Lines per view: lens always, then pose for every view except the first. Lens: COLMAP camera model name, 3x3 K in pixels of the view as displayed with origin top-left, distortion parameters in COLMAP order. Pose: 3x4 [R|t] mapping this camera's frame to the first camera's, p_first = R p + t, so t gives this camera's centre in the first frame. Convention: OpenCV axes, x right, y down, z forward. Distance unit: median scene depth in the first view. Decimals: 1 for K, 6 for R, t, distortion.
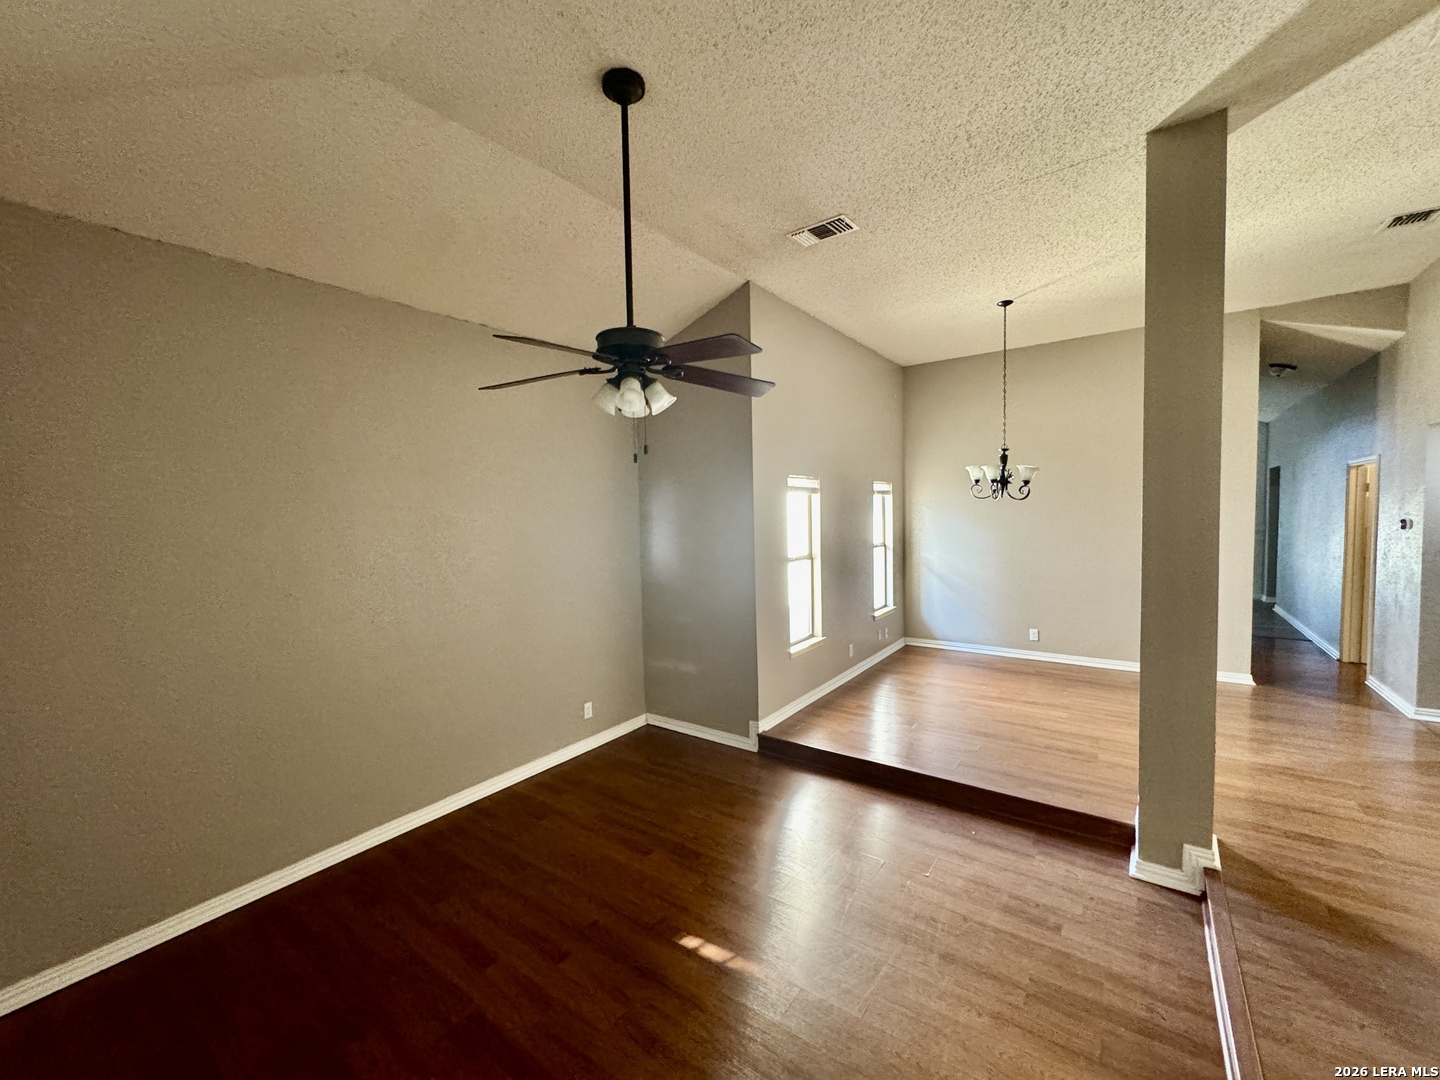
lens RADIAL K [[577.8, 0, 720.0], [0, 577.8, 540.0], [0, 0, 1]] dist [-0.006592, 0.000745]
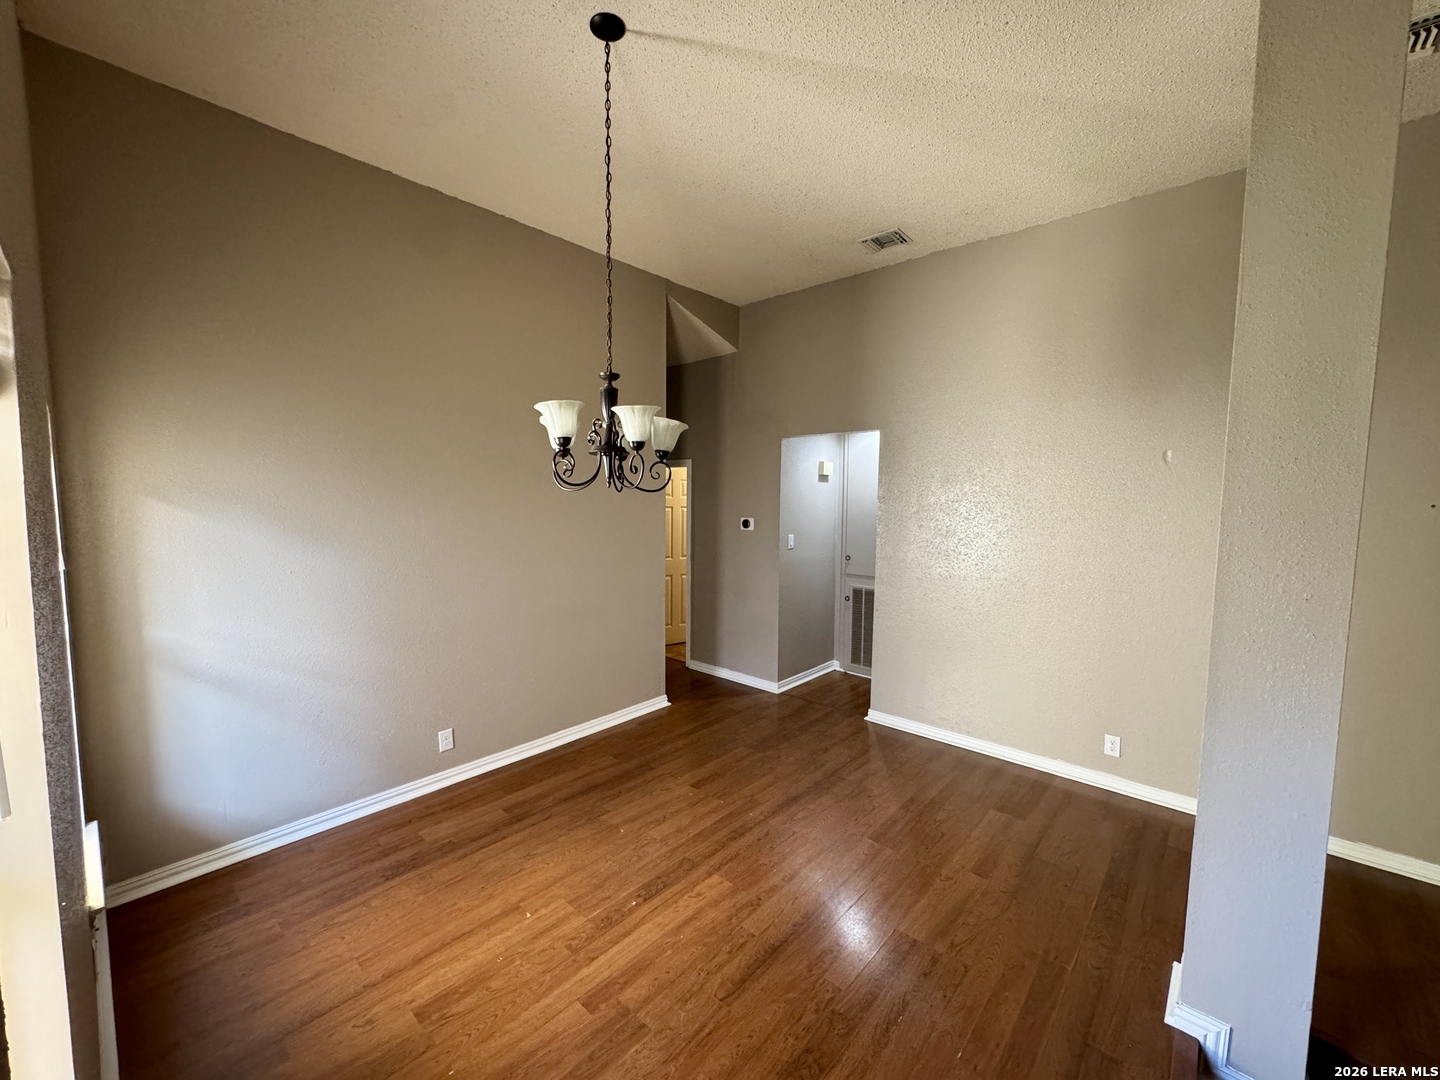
lens RADIAL K [[577.8, 0, 720.0], [0, 577.8, 540.0], [0, 0, 1]] dist [-0.006592, 0.000745]
pose [[0.107433, -0.054847, 0.992698, 0.060440], [0.039904, 0.997911, 0.050816, -0.051672], [-0.993411, 0.034153, 0.109397, 0.884364]]
